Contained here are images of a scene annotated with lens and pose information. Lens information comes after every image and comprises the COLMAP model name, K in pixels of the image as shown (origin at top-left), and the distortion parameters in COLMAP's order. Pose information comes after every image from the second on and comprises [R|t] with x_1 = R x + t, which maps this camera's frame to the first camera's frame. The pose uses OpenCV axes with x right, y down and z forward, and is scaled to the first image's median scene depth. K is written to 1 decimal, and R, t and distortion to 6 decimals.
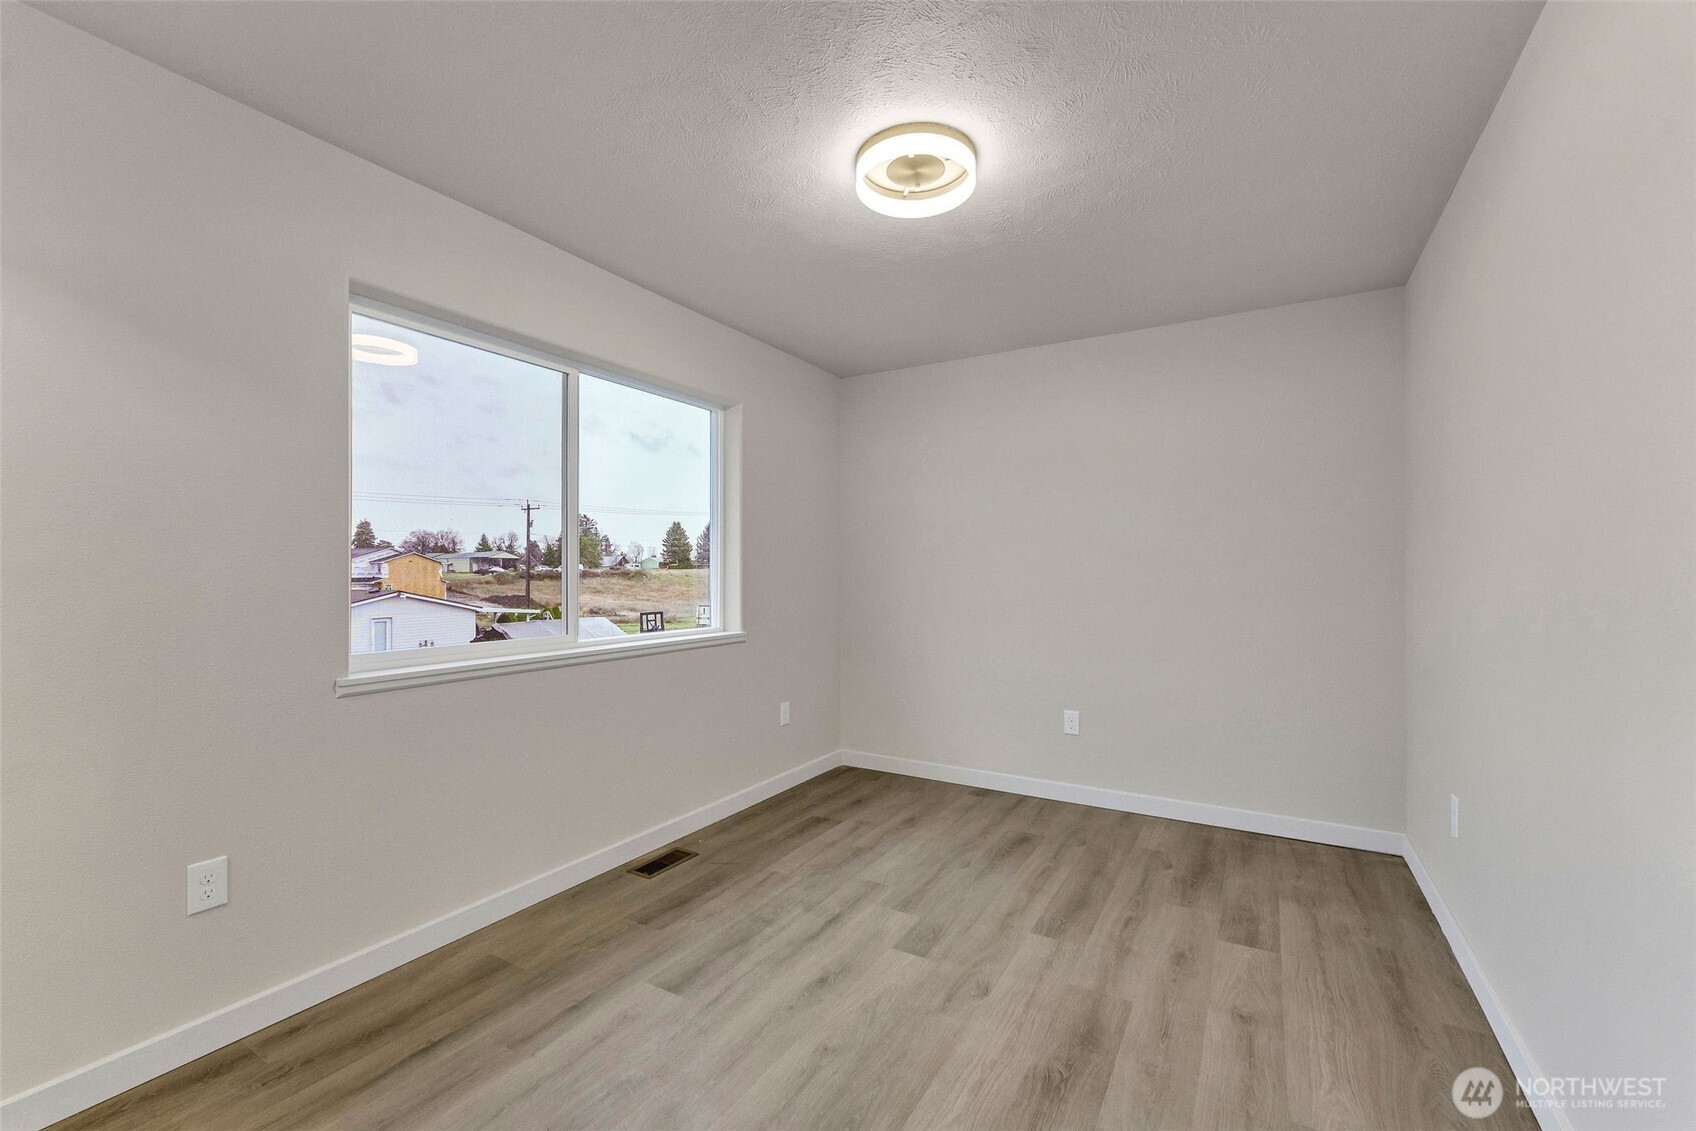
lens RADIAL K [[709.9, 0, 836.8], [0, 709.9, 569.9], [0, 0, 1]] dist [0.002656, -0.000296]
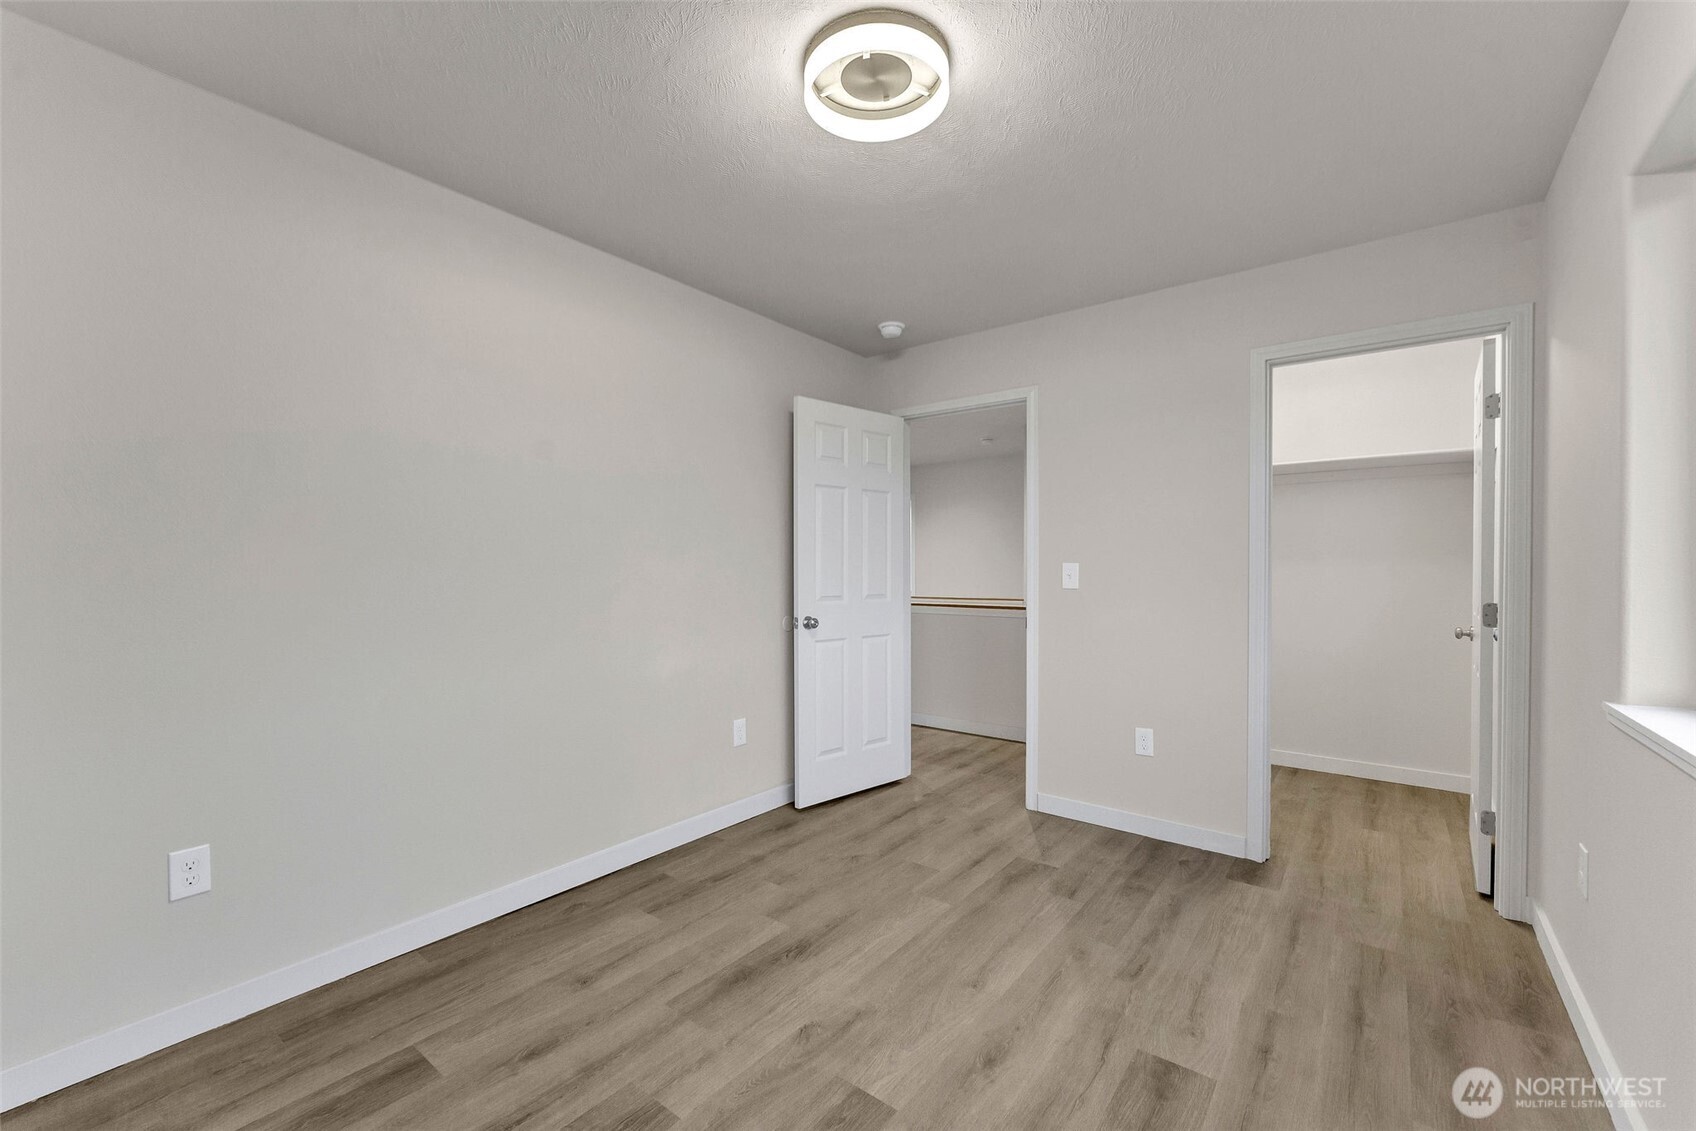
lens RADIAL K [[709.9, 0, 836.8], [0, 709.9, 569.9], [0, 0, 1]] dist [0.002656, -0.000296]
pose [[-0.992831, -0.000099, 0.119526, 0.061737], [-0.000662, 0.999989, -0.004669, 0.011448], [-0.119524, -0.004715, -0.992820, 1.960520]]
